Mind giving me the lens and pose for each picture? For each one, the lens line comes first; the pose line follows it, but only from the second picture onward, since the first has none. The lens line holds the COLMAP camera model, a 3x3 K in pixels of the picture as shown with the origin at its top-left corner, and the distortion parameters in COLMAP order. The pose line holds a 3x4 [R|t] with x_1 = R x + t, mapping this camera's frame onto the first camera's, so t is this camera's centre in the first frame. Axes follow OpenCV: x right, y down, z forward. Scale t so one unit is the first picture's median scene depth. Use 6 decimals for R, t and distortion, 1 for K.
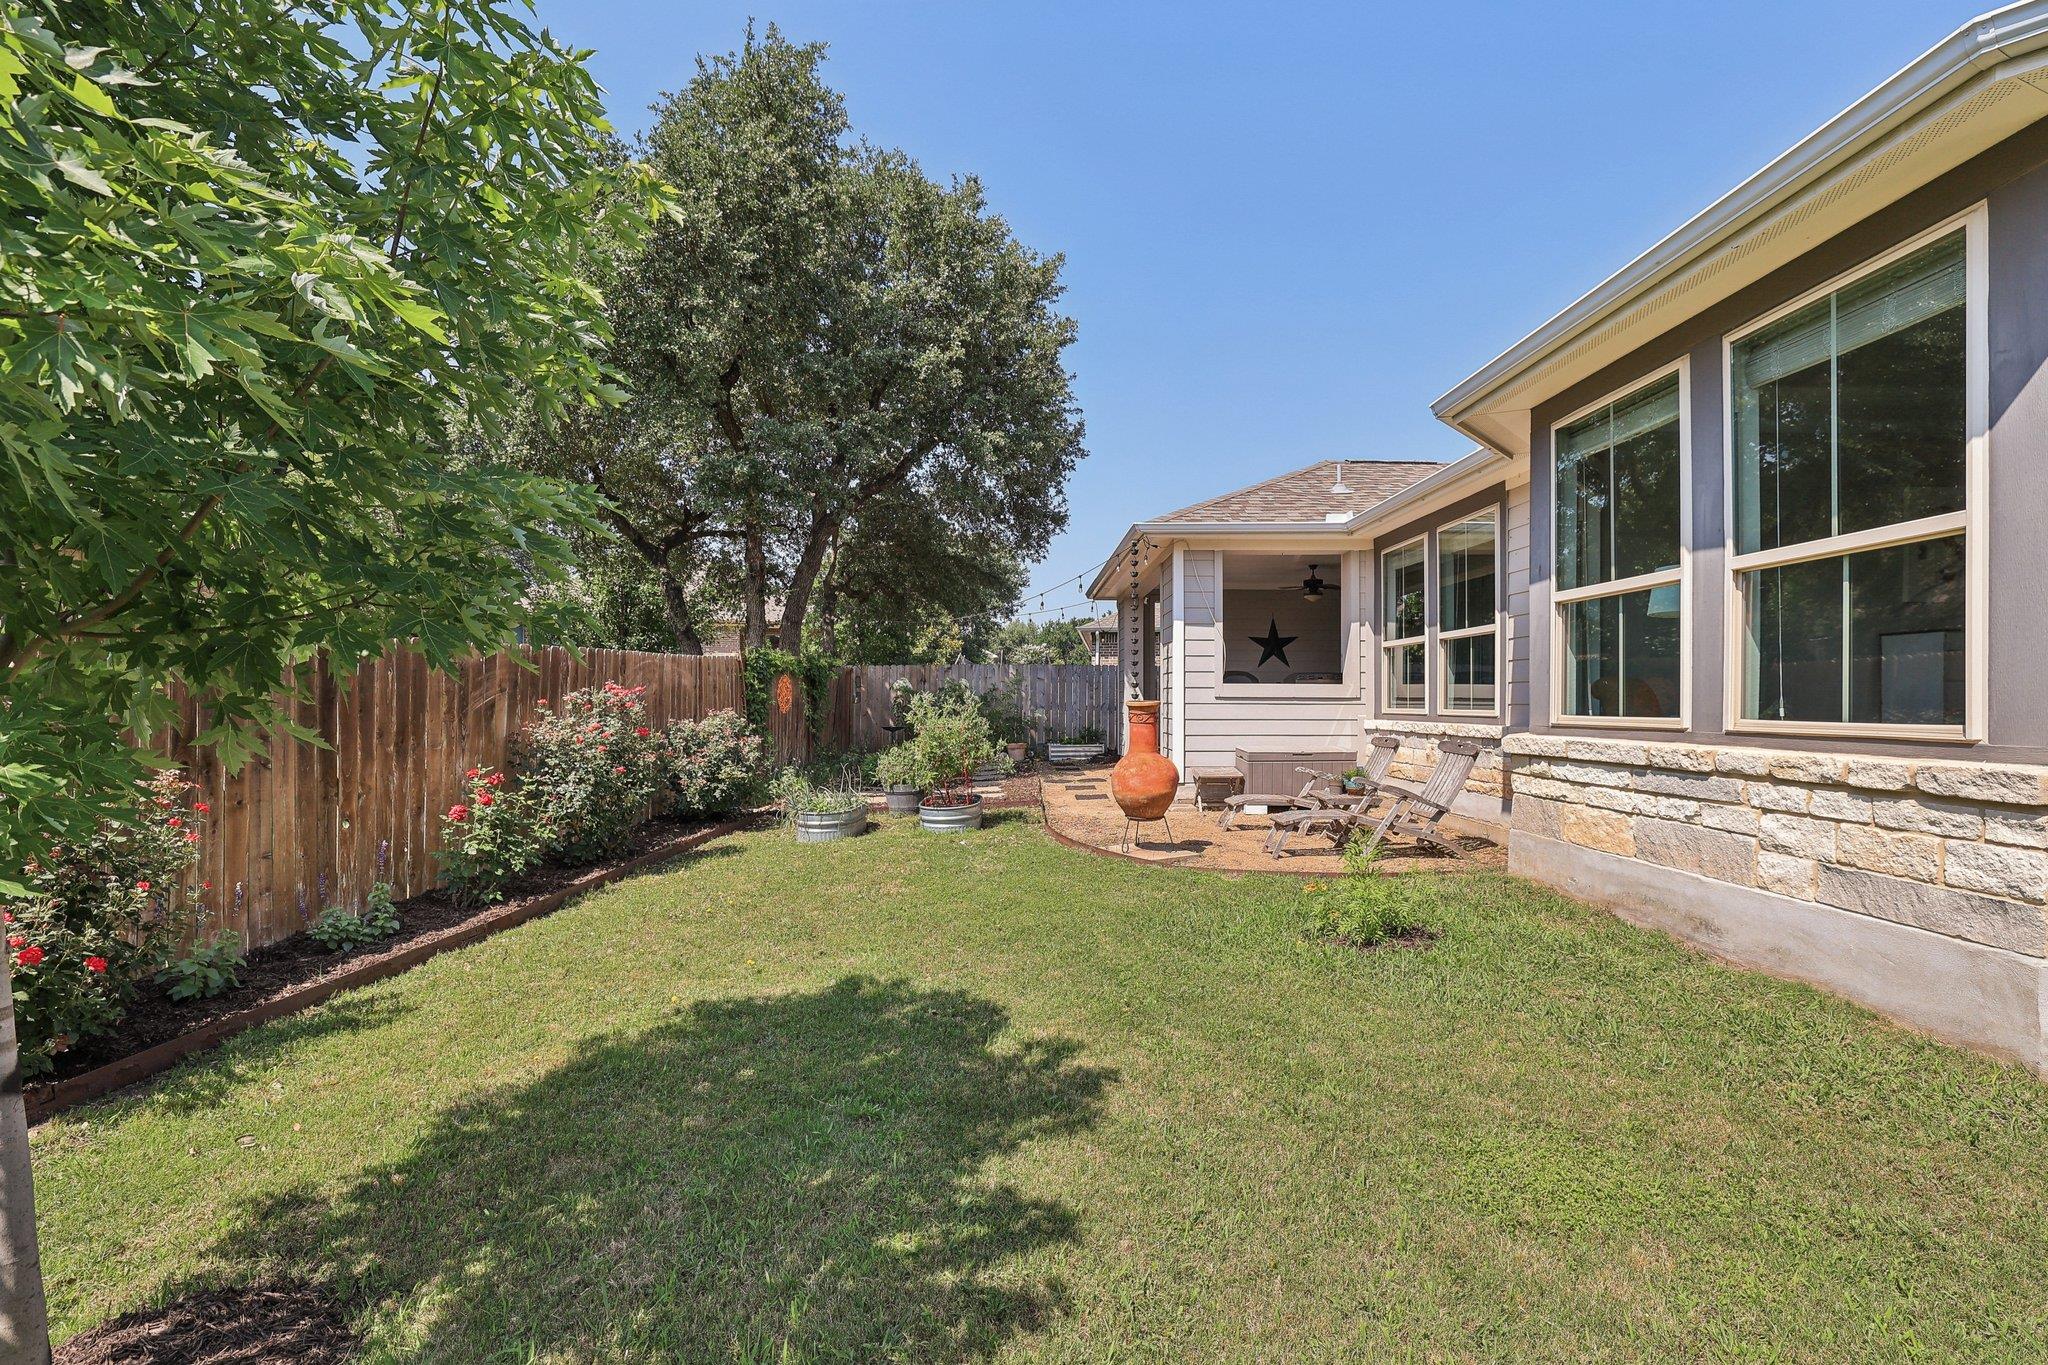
lens RADIAL K [[881.6, 0, 1026.2], [0, 881.6, 701.4], [0, 0, 1]] dist [-0.000581, 0.000110]
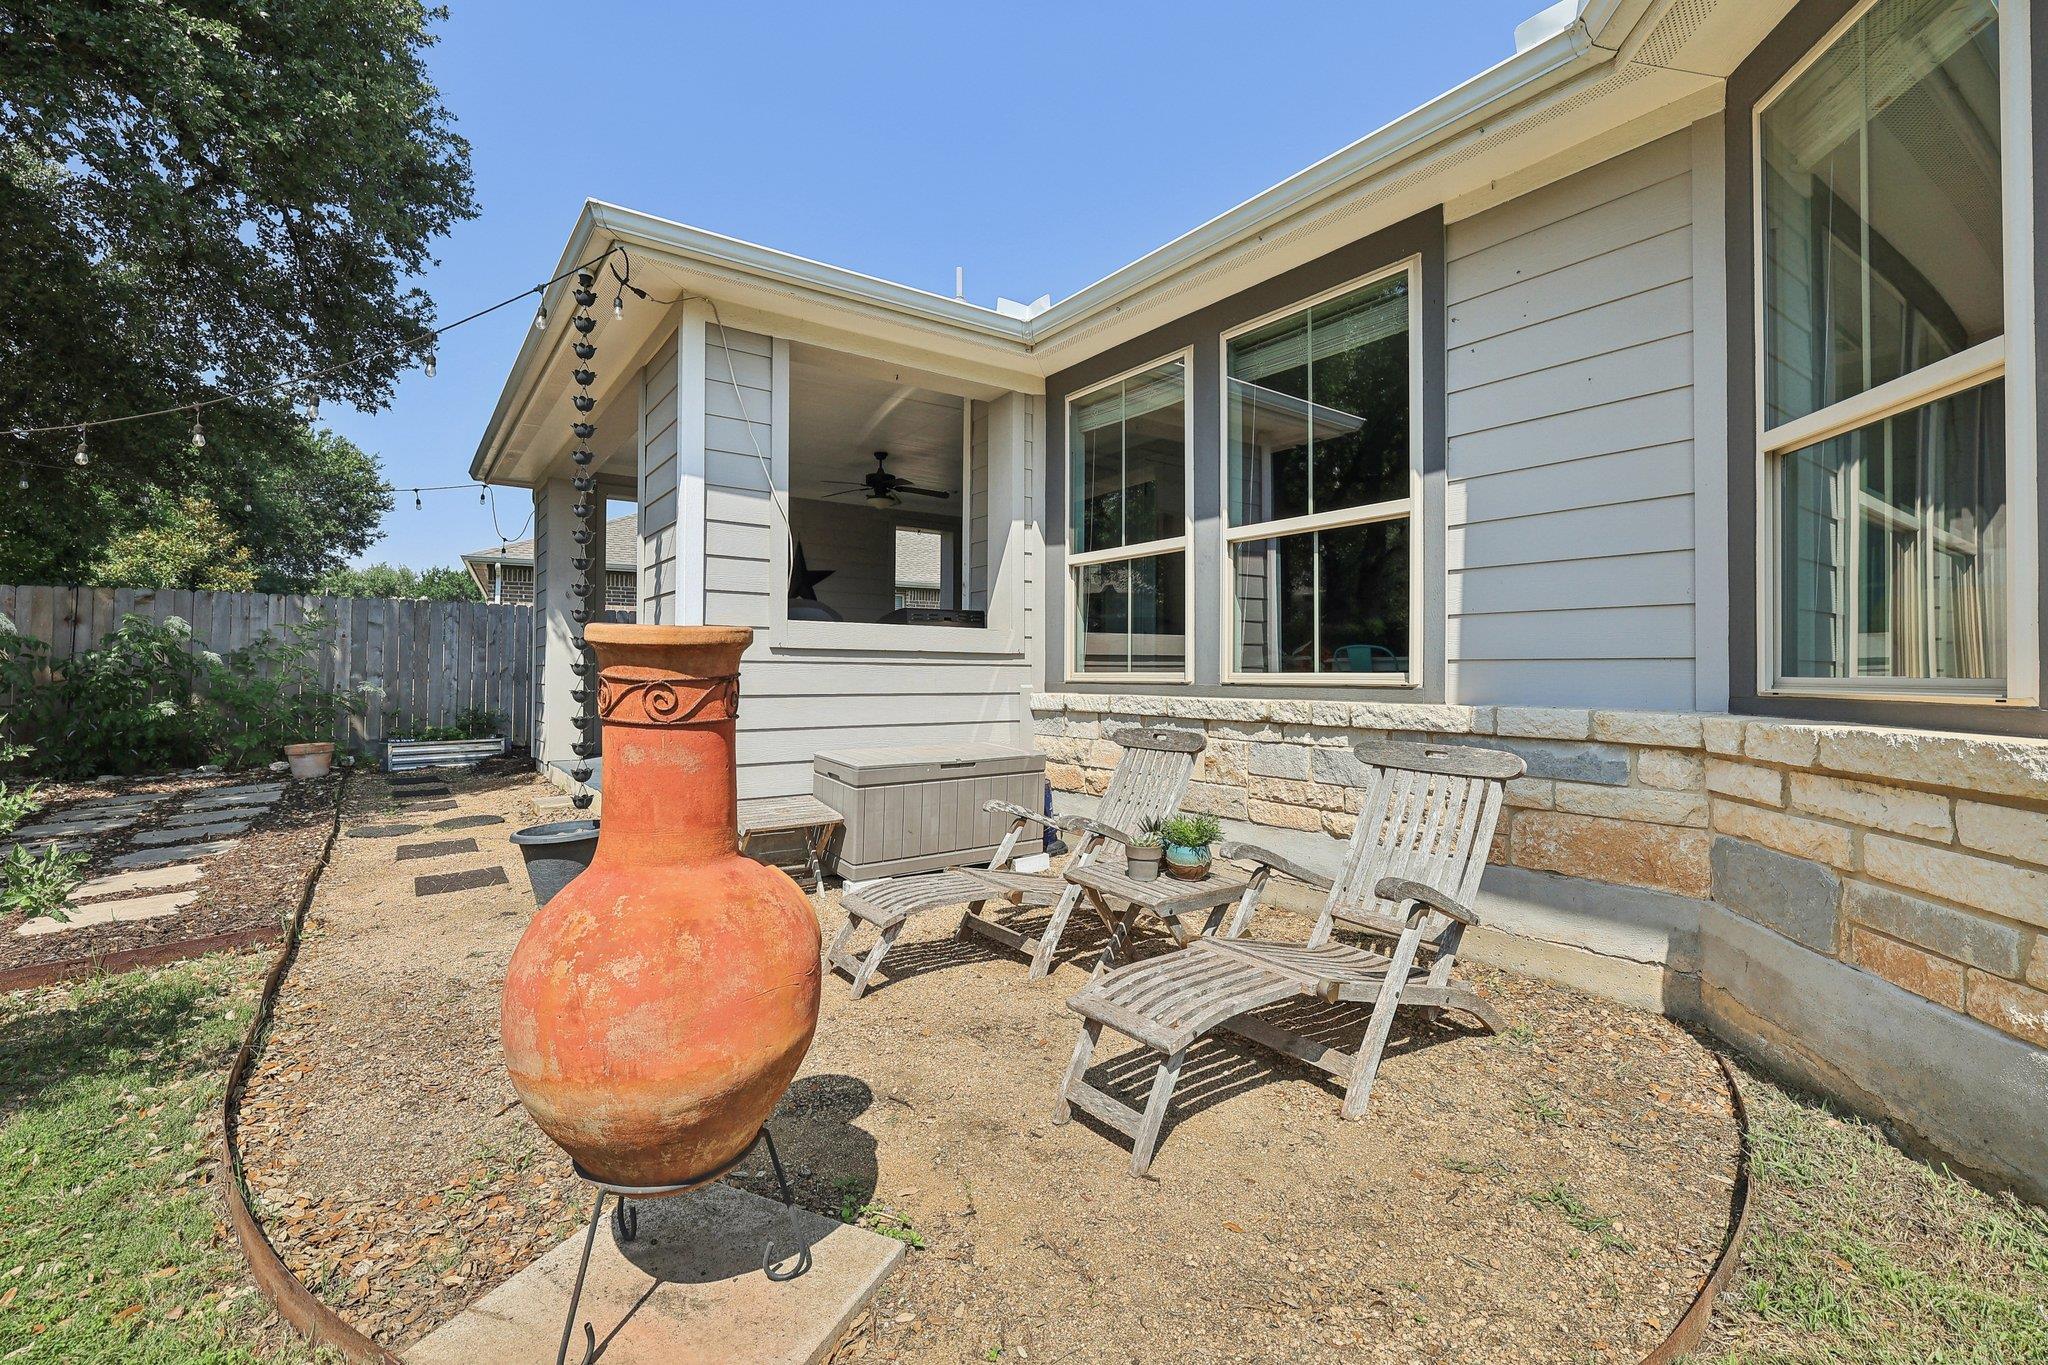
lens RADIAL K [[883.1, 0, 1032.5], [0, 883.1, 664.9], [0, 0, 1]] dist [-0.003559, -0.000405]
pose [[0.814310, 0.008834, 0.580363, 0.106875], [-0.003569, 0.999941, -0.010214, 0.016261], [-0.580419, 0.006246, 0.814294, 1.041259]]
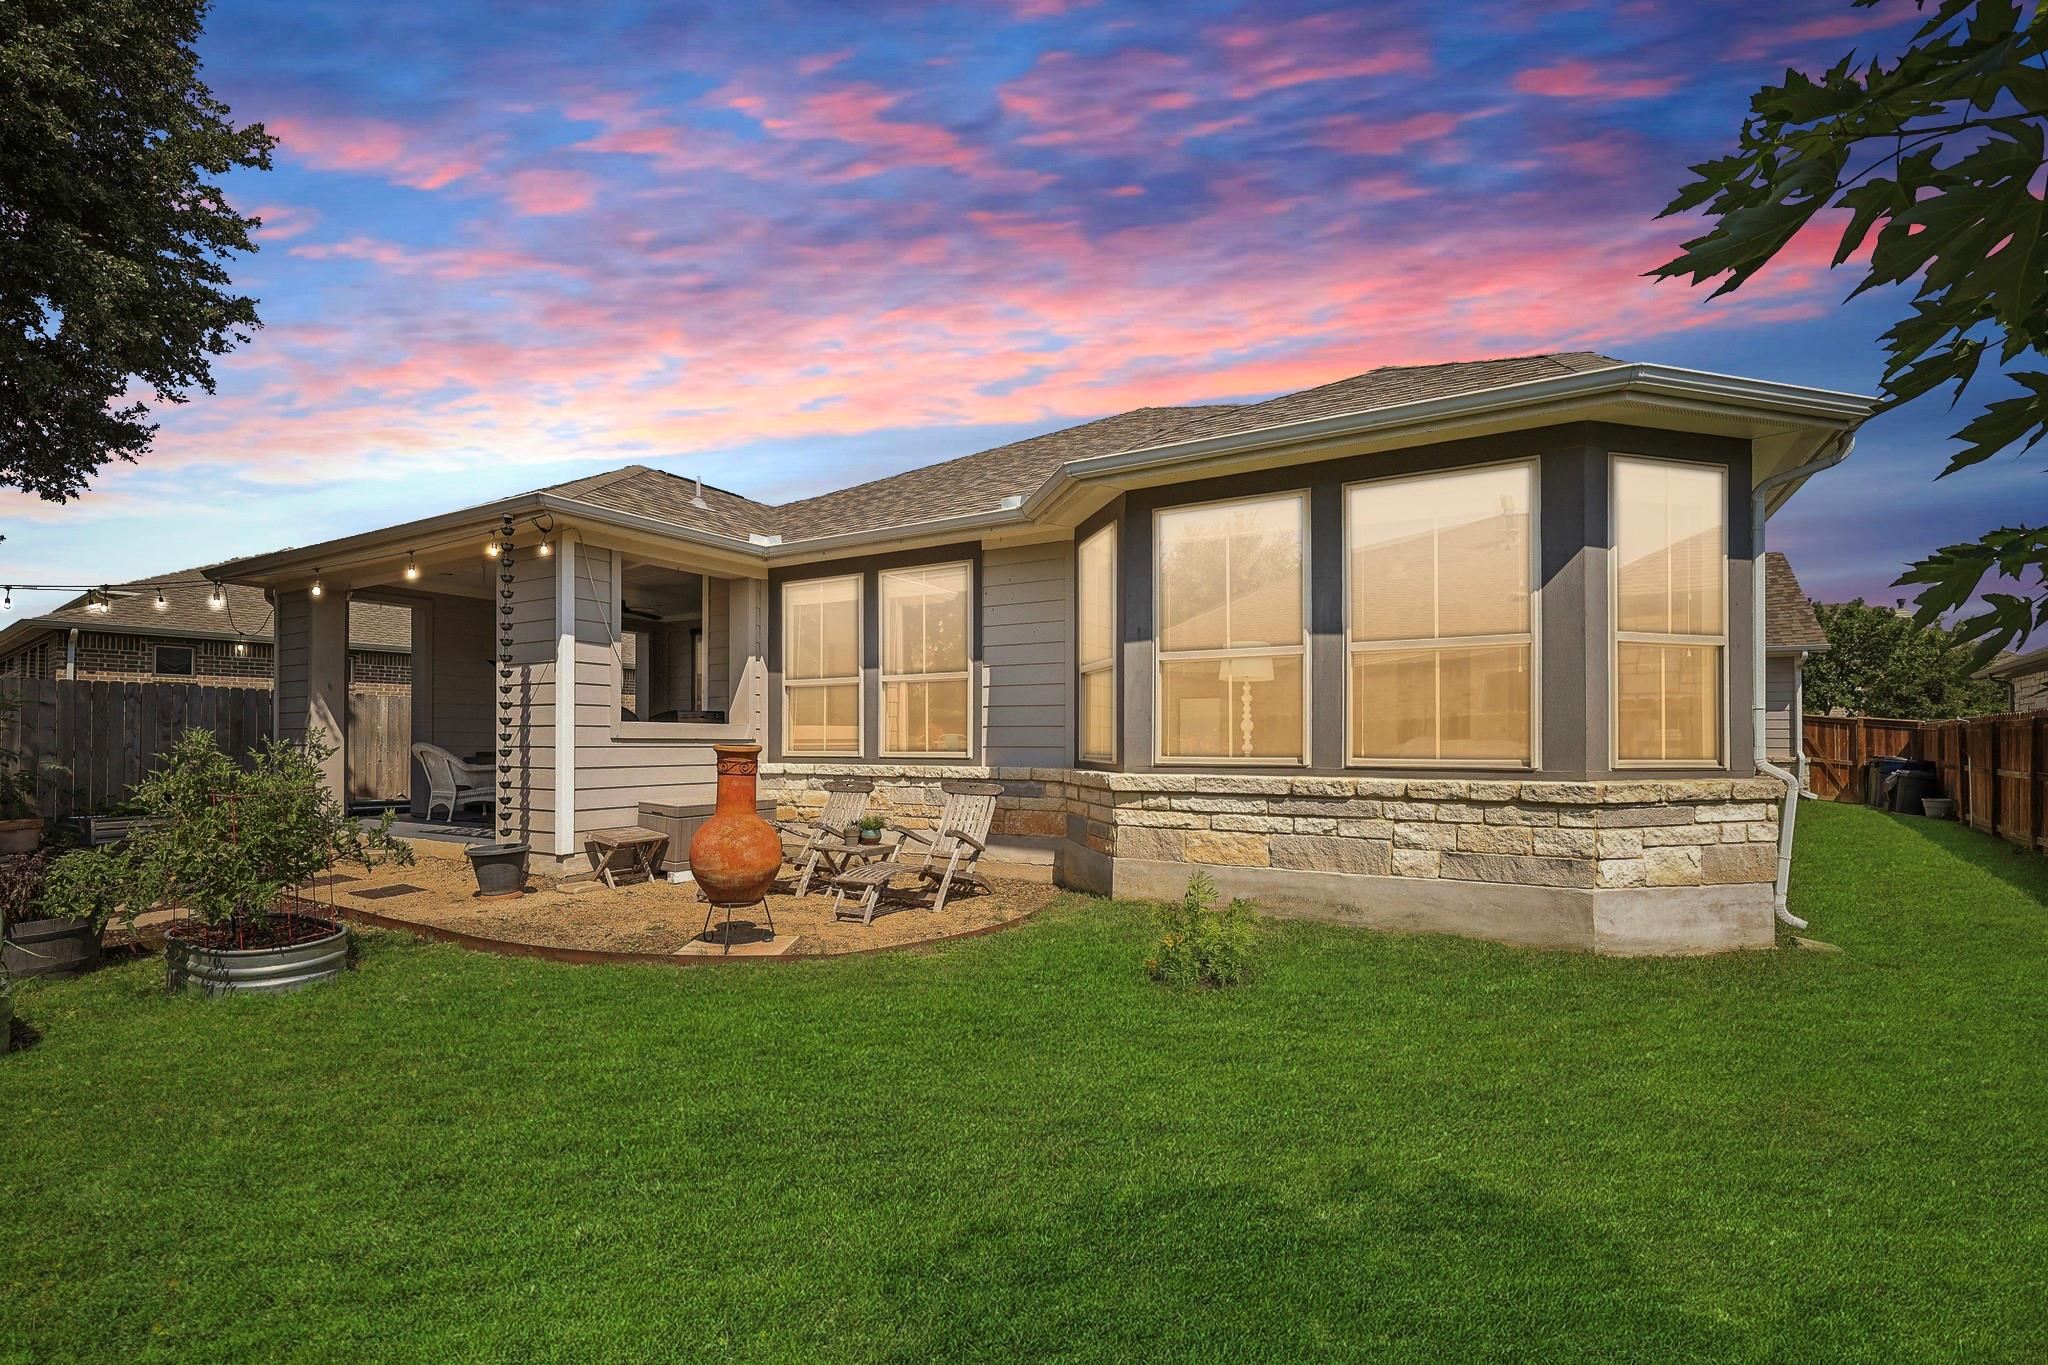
lens RADIAL K [[902.8, 0, 1019.5], [0, 902.8, 735.0], [0, 0, 1]] dist [-0.000989, -0.000136]
pose [[0.521140, 0.006556, 0.853446, -0.536366], [-0.000425, 0.999972, -0.007422, -0.004060], [-0.853471, 0.003505, 0.521128, 0.541079]]
